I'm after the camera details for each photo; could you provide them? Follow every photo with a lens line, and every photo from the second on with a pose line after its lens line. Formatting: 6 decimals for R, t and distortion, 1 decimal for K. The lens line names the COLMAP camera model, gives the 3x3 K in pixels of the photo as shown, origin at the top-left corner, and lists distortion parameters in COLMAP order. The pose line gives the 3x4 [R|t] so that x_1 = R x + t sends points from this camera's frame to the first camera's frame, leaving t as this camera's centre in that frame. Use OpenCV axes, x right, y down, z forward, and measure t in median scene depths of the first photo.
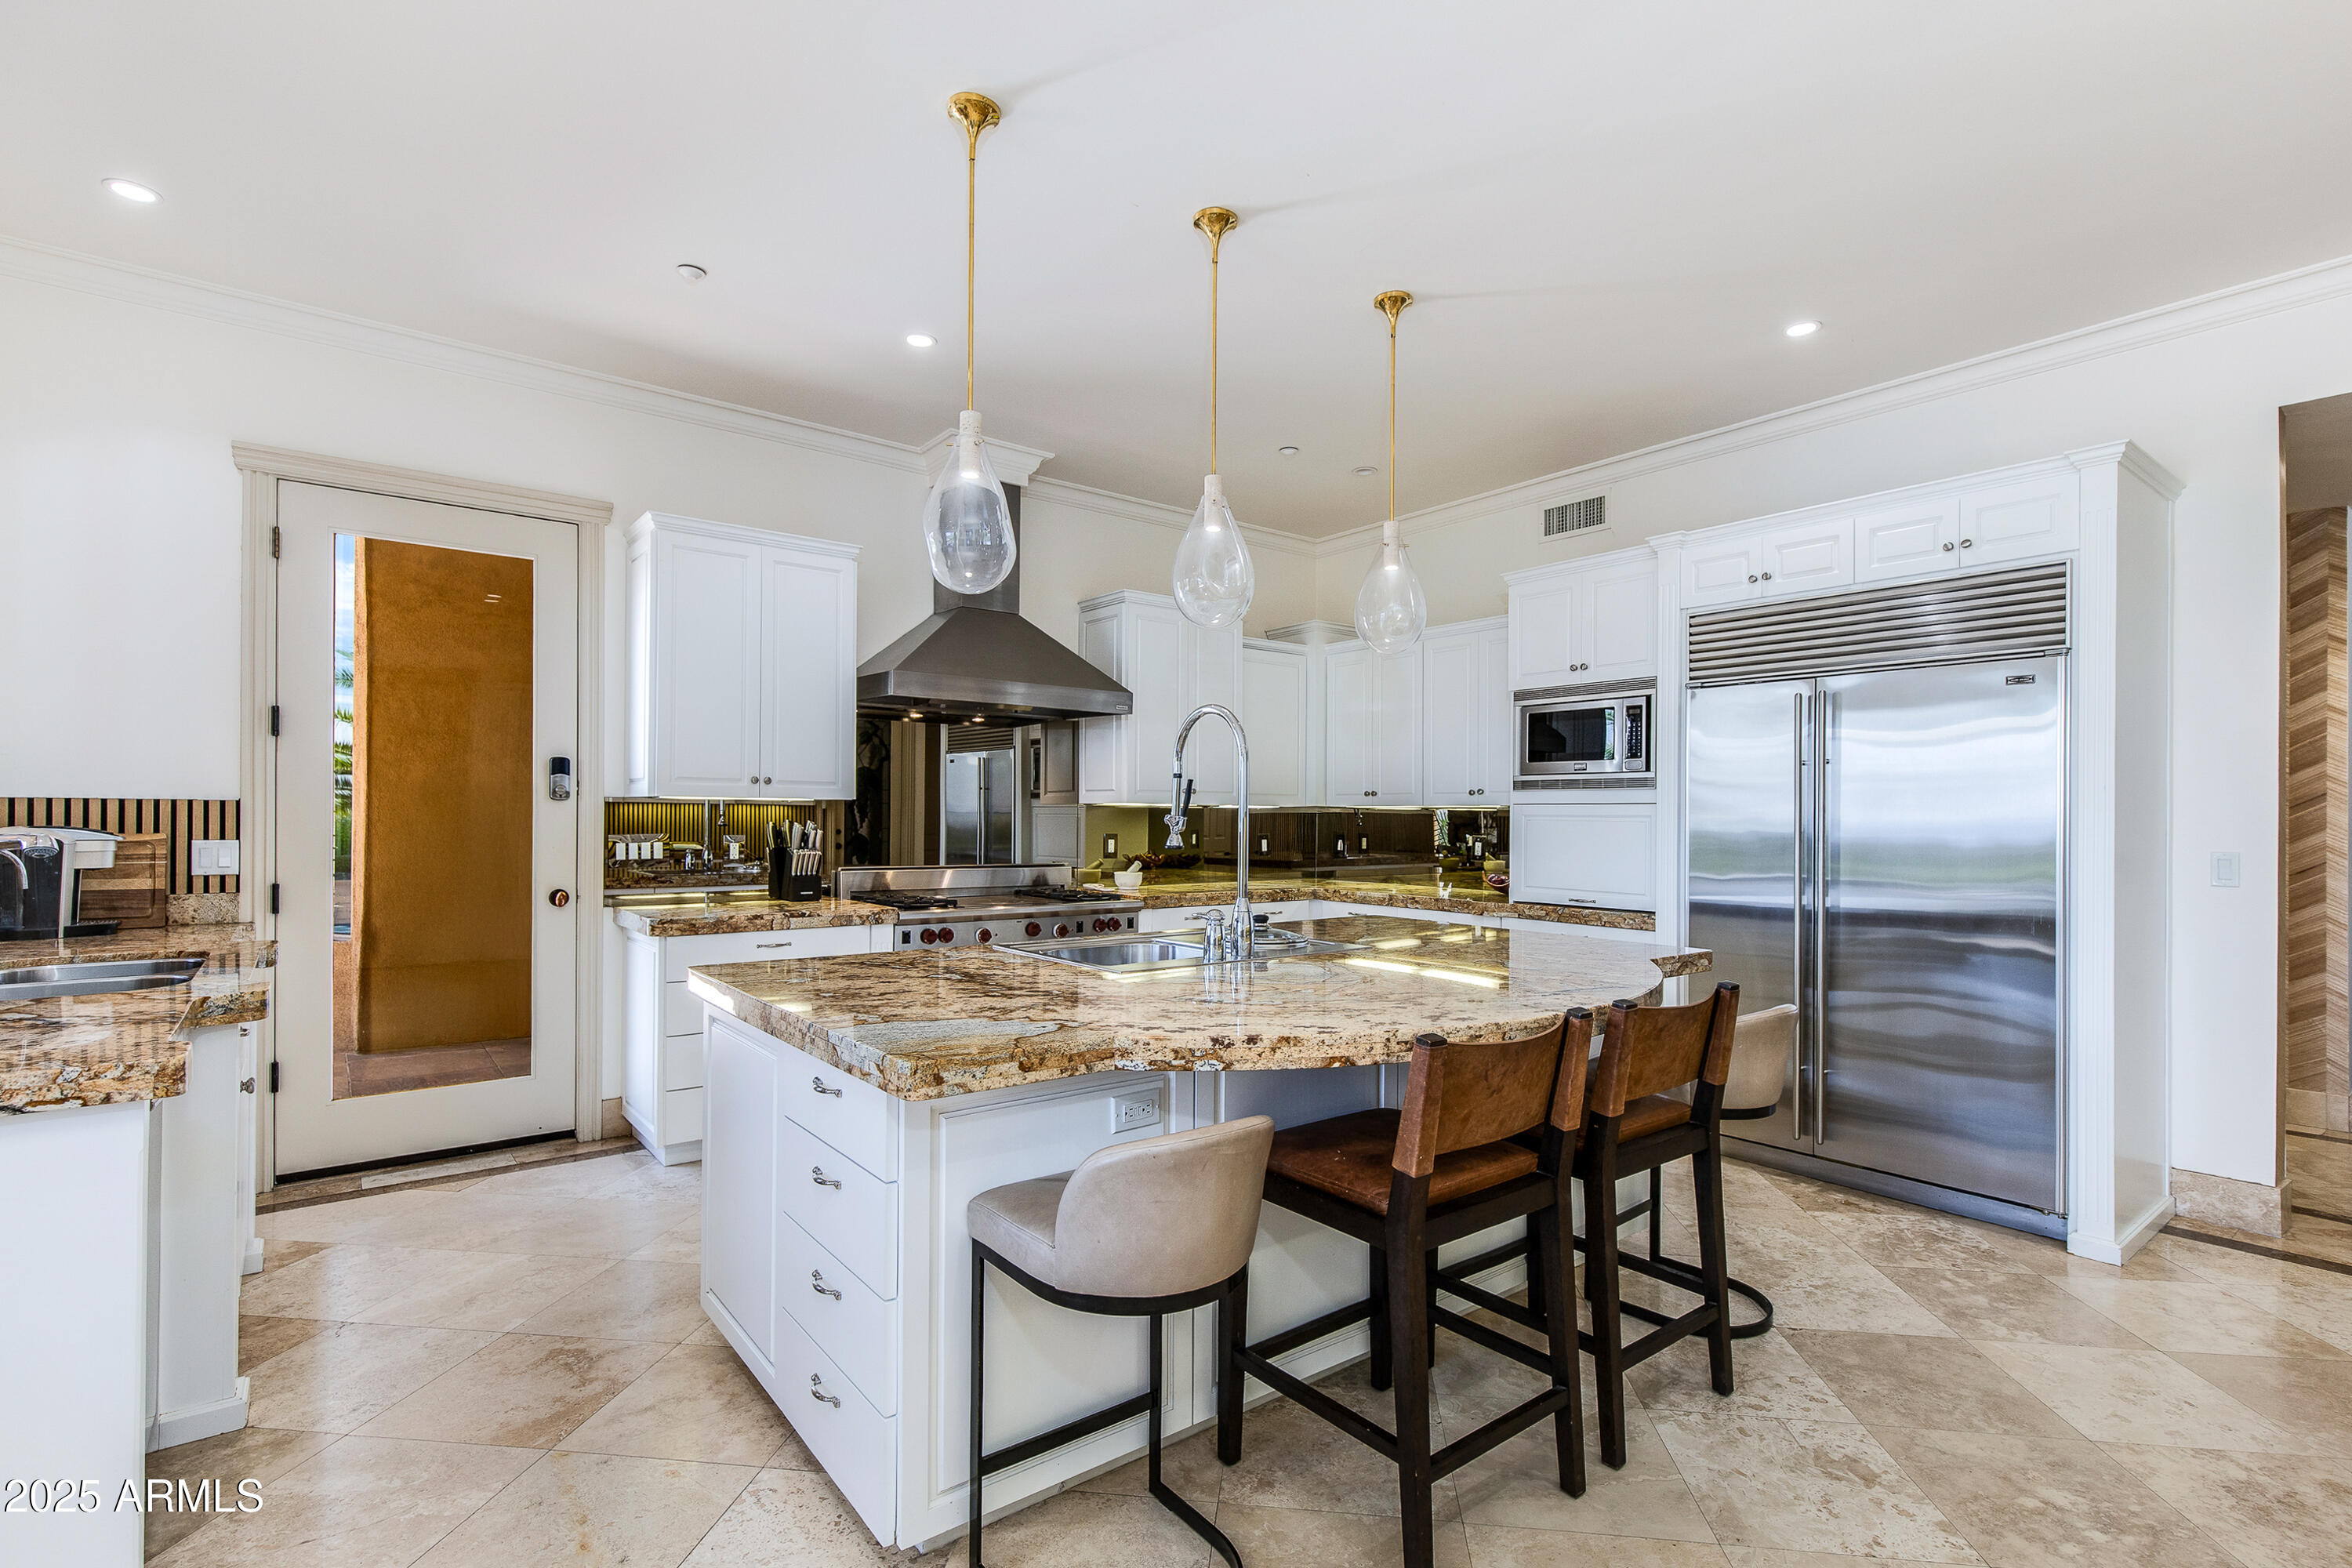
lens RADIAL K [[1096.0, 0, 1179.0], [0, 1096.0, 813.2], [0, 0, 1]] dist [0.001331, -0.000276]
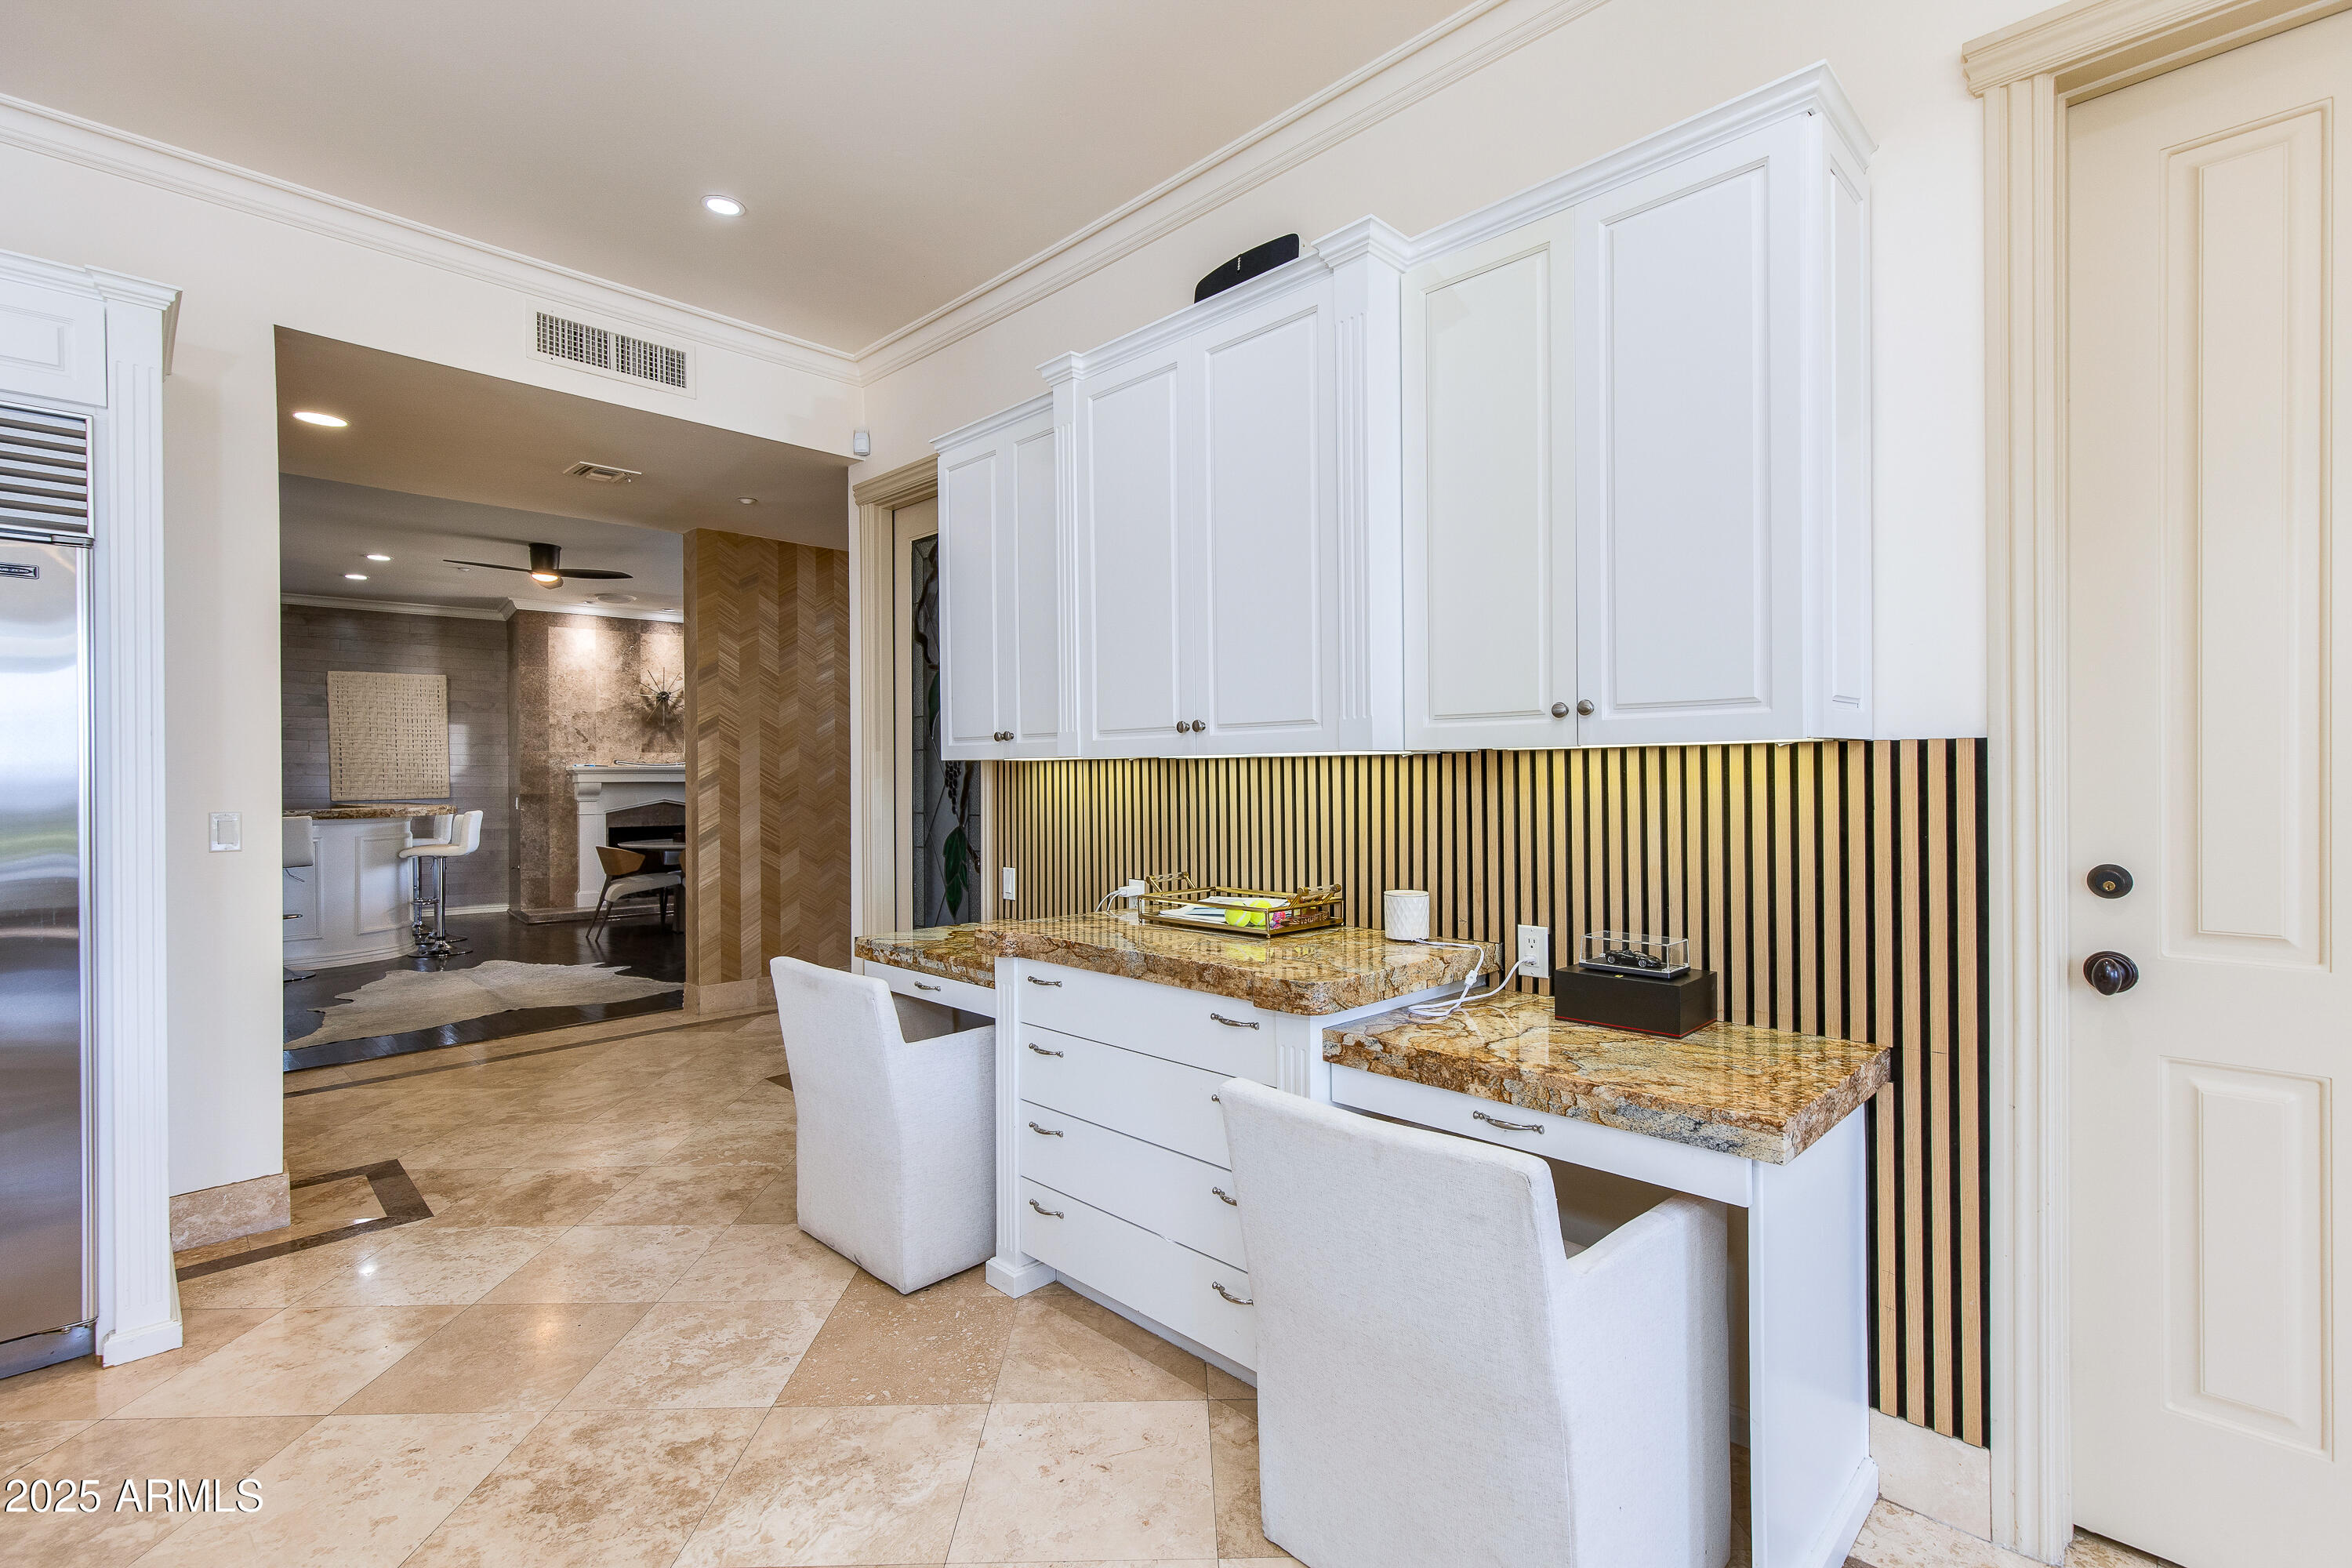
lens RADIAL K [[1064.6, 0, 1185.4], [0, 1064.6, 780.0], [0, 0, 1]] dist [0.010808, -0.000020]
pose [[-0.133095, -0.007507, 0.991075, 0.004254], [0.000610, 0.999971, 0.007657, 0.003101], [-0.991103, 0.001623, -0.133086, 0.289549]]
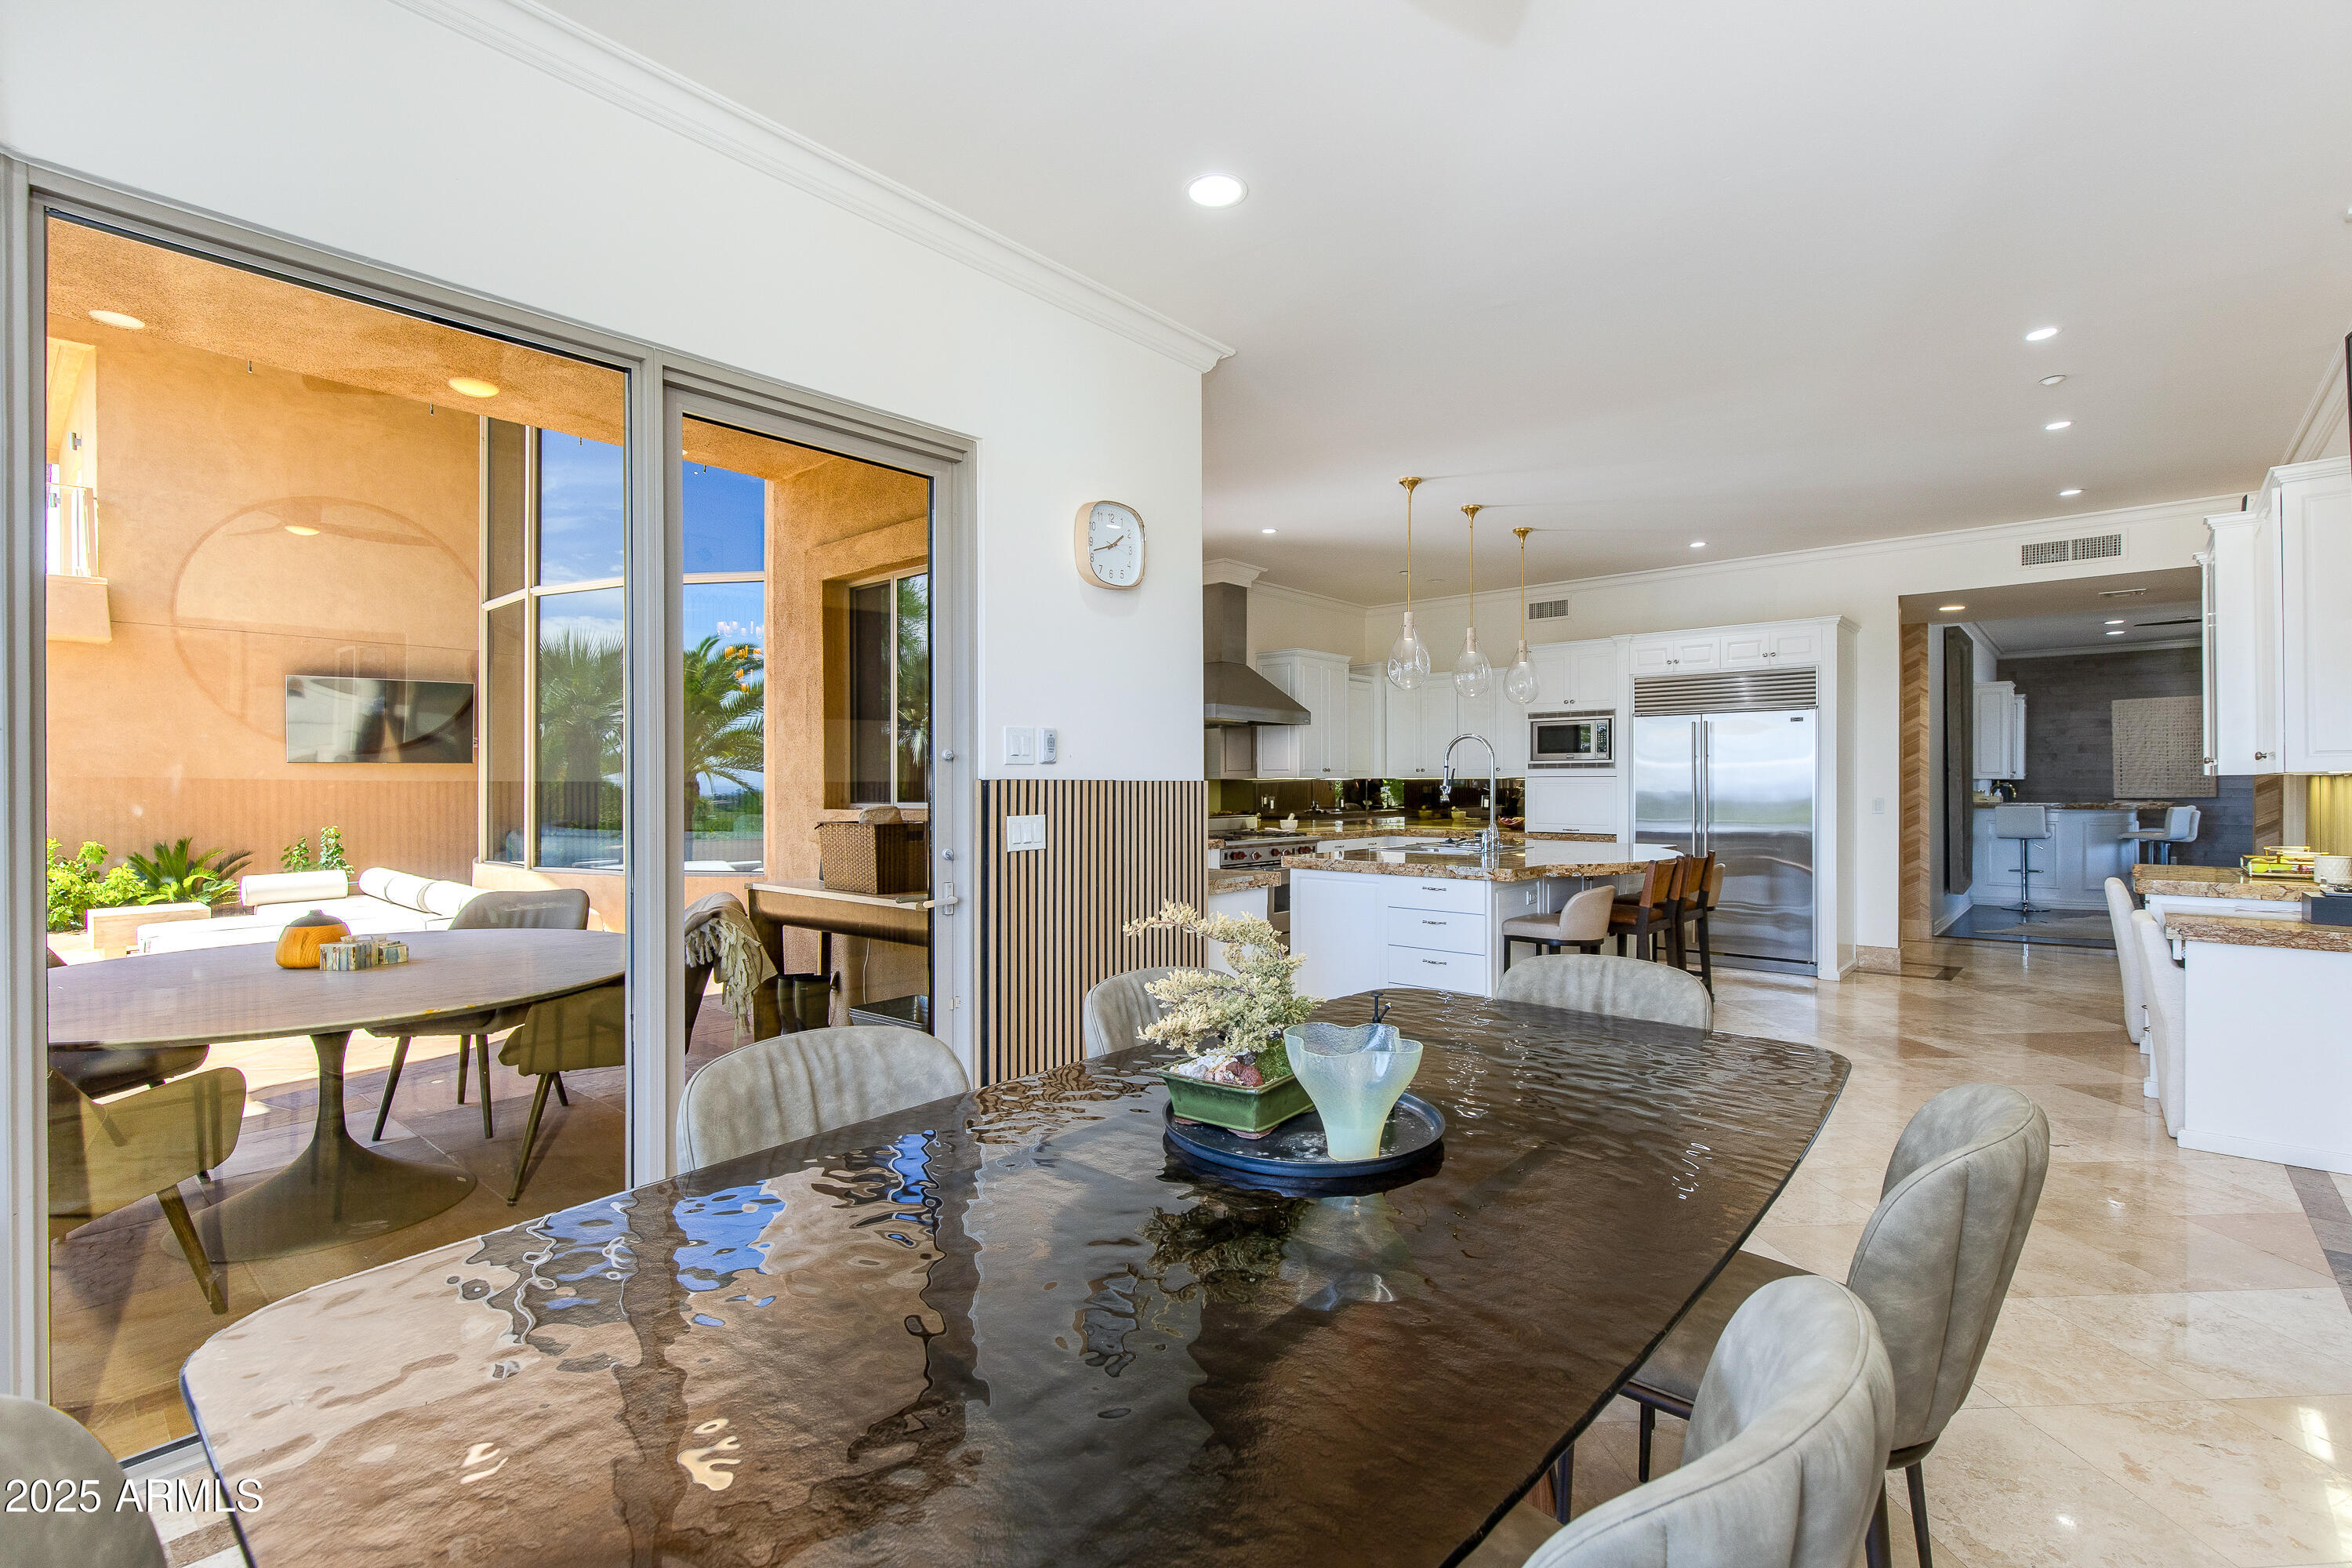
lens RADIAL K [[1064.6, 0, 1185.4], [0, 1064.6, 780.0], [0, 0, 1]] dist [0.010808, -0.000020]
pose [[0.981099, -0.008541, 0.193319, -0.665738], [0.008252, 0.999963, 0.002299, -0.014133], [-0.193331, -0.000661, 0.981133, -0.677726]]
